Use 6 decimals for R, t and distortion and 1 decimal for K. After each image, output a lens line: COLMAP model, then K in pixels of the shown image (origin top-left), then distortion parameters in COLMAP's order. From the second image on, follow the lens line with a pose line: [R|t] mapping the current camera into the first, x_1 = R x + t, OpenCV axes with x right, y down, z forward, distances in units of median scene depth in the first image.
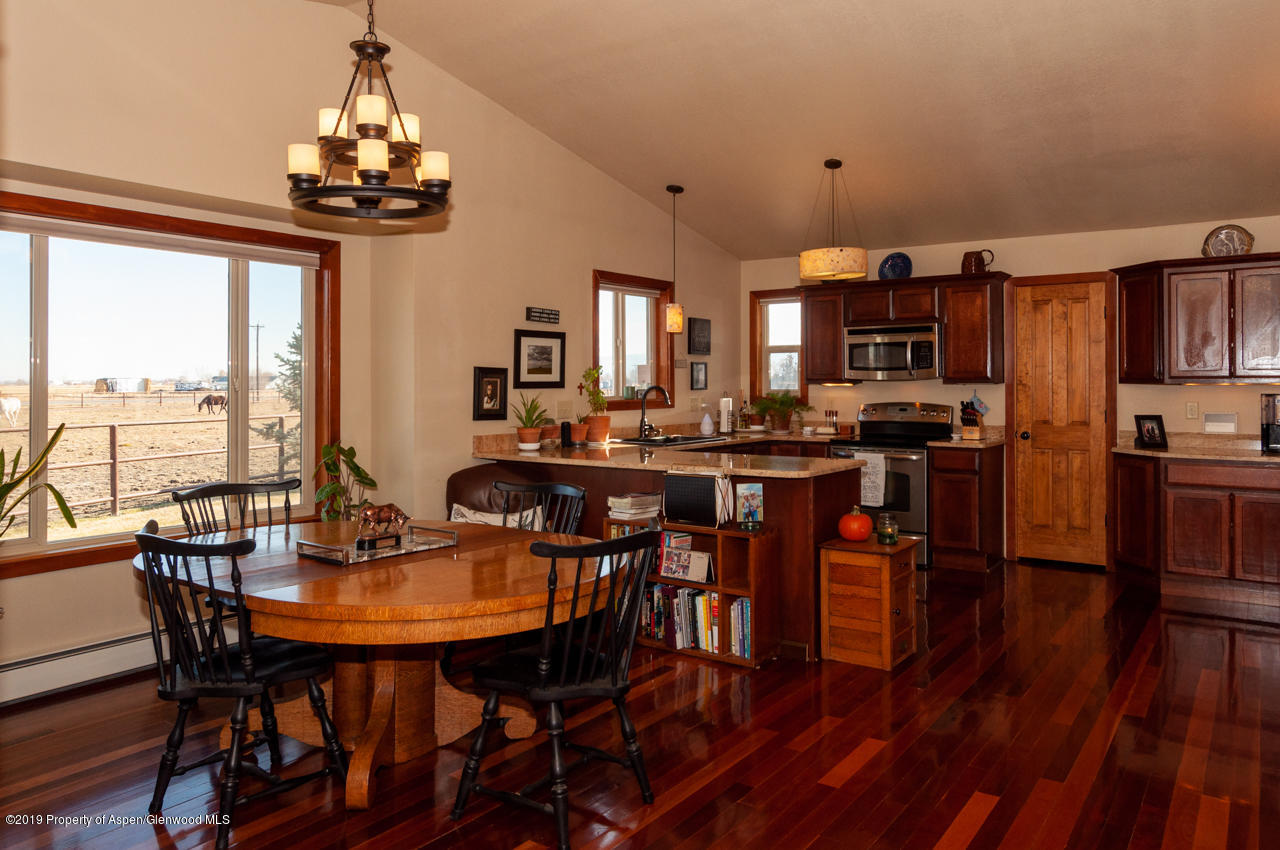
lens RADIAL K [[874.6, 0, 640.6], [0, 874.6, 419.4], [0, 0, 1]] dist [0.004408, 0.001468]
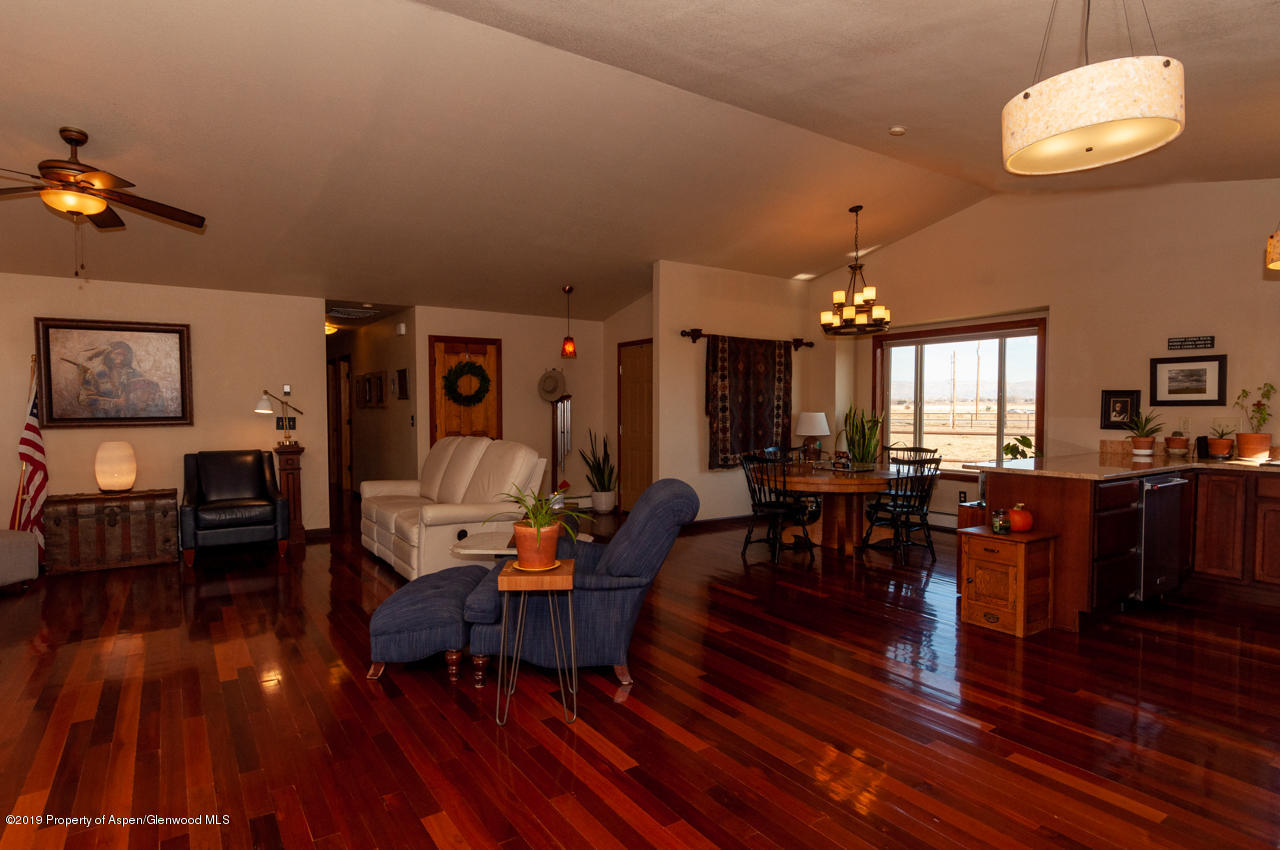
lens RADIAL K [[696.8, 0, 640.8], [0, 696.8, 428.2], [0, 0, 1]] dist [0.001644, 0.000637]
pose [[-0.344807, 0.028047, -0.938255, 1.045247], [-0.036473, 0.998398, 0.043248, -0.020216], [0.937965, 0.049134, -0.343232, 0.660975]]
